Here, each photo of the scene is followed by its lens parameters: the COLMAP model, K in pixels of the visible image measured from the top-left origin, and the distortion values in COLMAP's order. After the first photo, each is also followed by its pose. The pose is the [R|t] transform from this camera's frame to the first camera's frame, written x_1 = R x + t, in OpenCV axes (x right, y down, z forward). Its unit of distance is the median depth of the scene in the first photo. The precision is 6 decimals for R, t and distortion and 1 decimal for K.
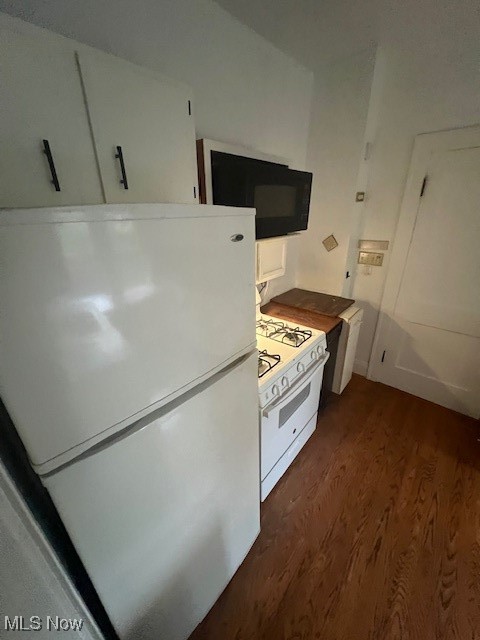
lens RADIAL K [[257.3, 0, 242.8], [0, 257.3, 319.9], [0, 0, 1]] dist [-0.003262, 0.000758]
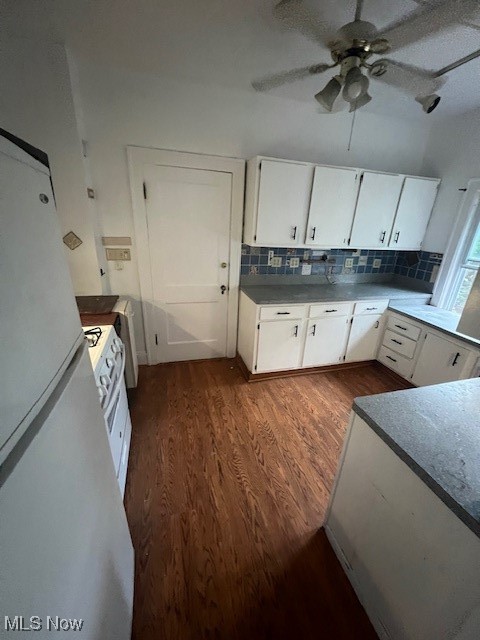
lens RADIAL K [[257.3, 0, 241.8], [0, 257.3, 320.2], [0, 0, 1]] dist [-0.003262, 0.000758]
pose [[0.539194, -0.260501, 0.800880, -0.181374], [0.291937, 0.949810, 0.112397, 0.058409], [-0.789963, 0.173203, 0.588182, 0.033417]]
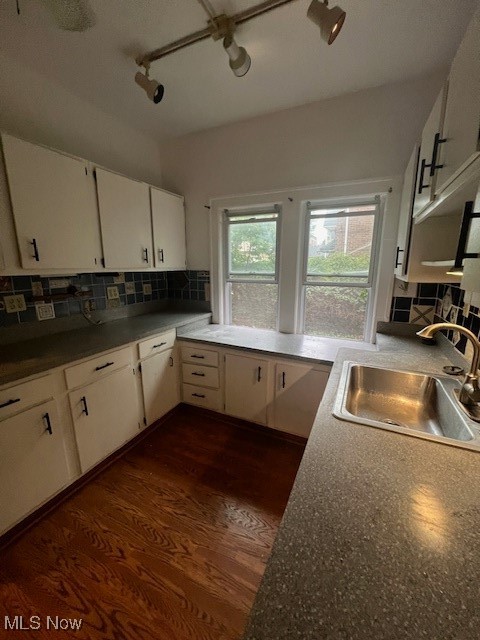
lens RADIAL K [[257.3, 0, 242.4], [0, 257.3, 319.4], [0, 0, 1]] dist [-0.003262, 0.000758]
pose [[-0.277309, -0.179466, 0.943871, 0.269910], [0.396169, 0.873636, 0.282506, 0.106339], [-0.875300, 0.452274, -0.171168, 0.126588]]
